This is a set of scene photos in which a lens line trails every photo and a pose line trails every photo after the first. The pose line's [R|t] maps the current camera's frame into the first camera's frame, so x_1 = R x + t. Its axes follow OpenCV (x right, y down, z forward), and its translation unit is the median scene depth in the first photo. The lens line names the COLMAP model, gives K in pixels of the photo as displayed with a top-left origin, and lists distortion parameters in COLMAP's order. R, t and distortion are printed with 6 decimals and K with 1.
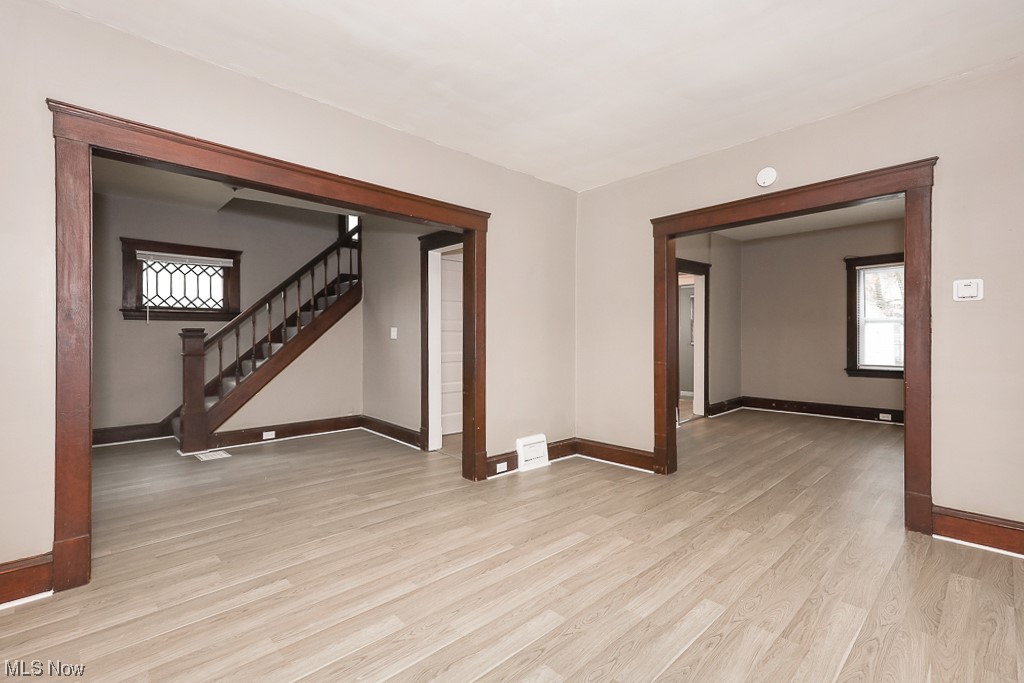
lens RADIAL K [[463.7, 0, 514.3], [0, 463.7, 336.2], [0, 0, 1]] dist [0.020452, 0.000133]
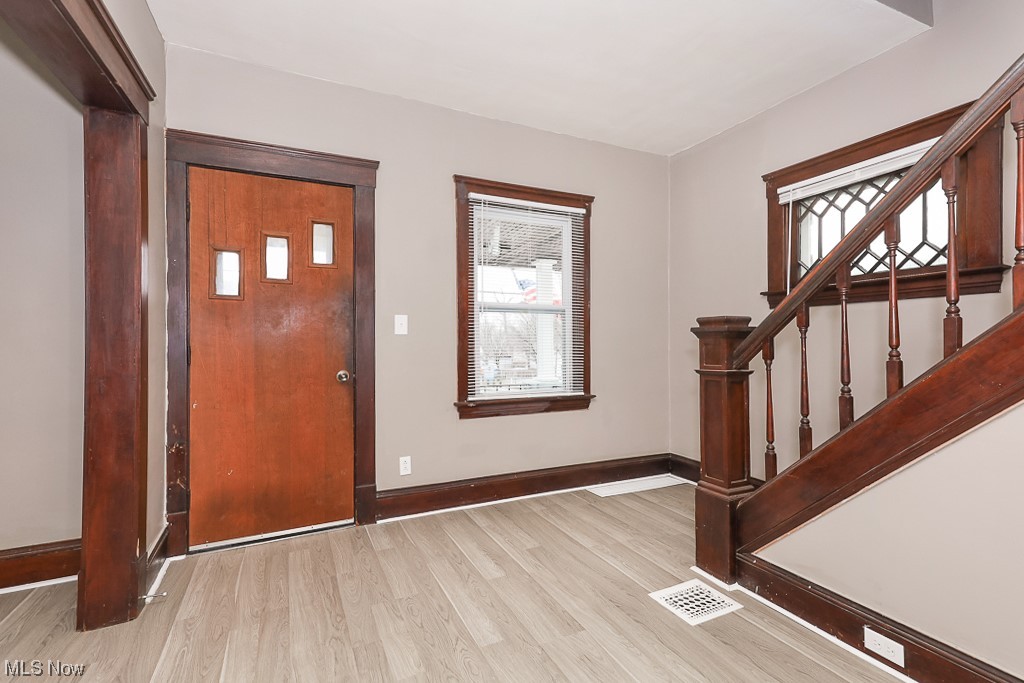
lens RADIAL K [[463.7, 0, 512.3], [0, 463.7, 343.3], [0, 0, 1]] dist [0.020452, 0.000133]
pose [[-0.299271, -0.001400, -0.954167, -0.145149], [0.004703, 0.999985, -0.002942, 0.009011], [0.954157, -0.005368, -0.299260, 0.830682]]
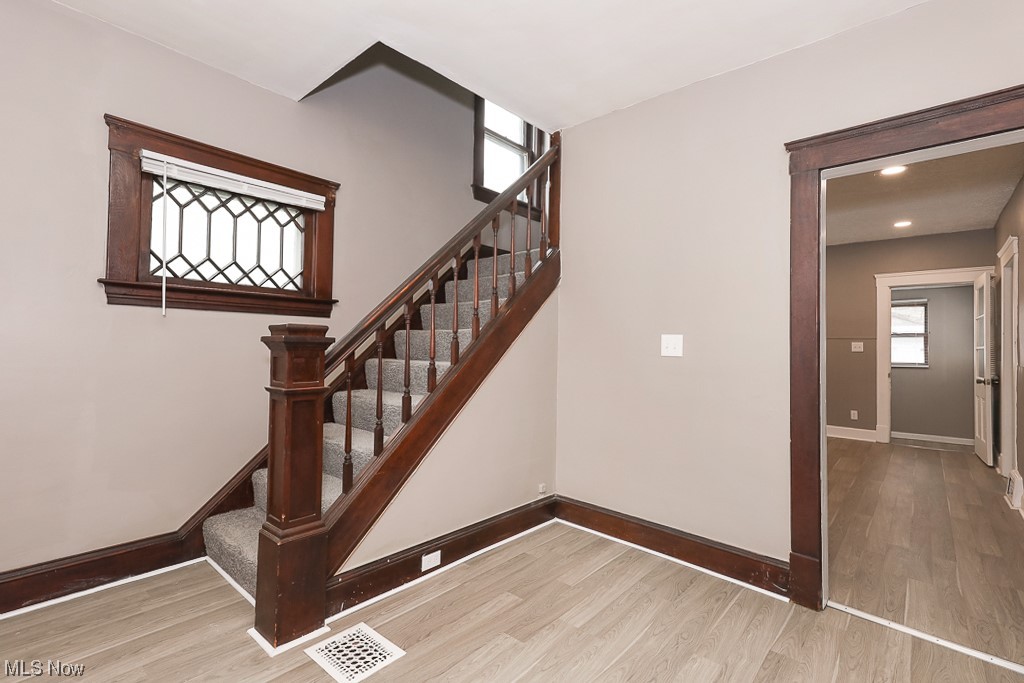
lens RADIAL K [[463.7, 0, 514.5], [0, 463.7, 336.3], [0, 0, 1]] dist [0.020452, 0.000133]
pose [[0.995524, 0.019795, 0.092418, -0.474706], [-0.017592, 0.999543, -0.024583, -0.000622], [-0.092862, 0.022848, 0.995417, 0.509791]]
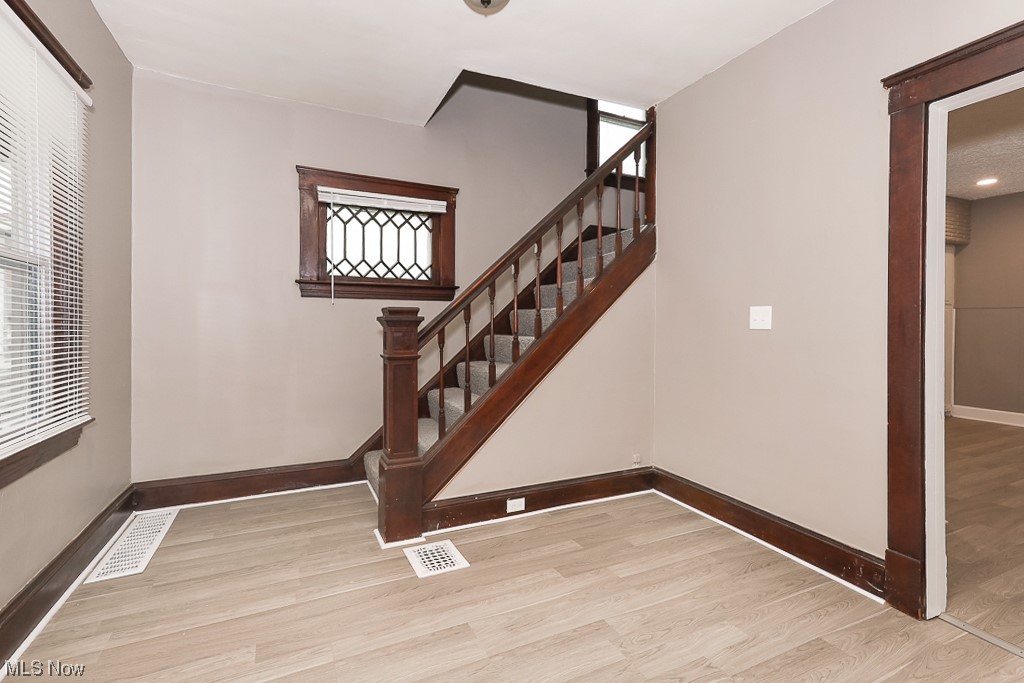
lens RADIAL K [[463.7, 0, 516.1], [0, 463.7, 328.5], [0, 0, 1]] dist [0.020452, 0.000133]
pose [[0.955306, 0.004879, -0.295578, -0.354412], [-0.003465, 0.999980, 0.005308, 0.003222], [0.295598, -0.004047, 0.955304, 0.468036]]
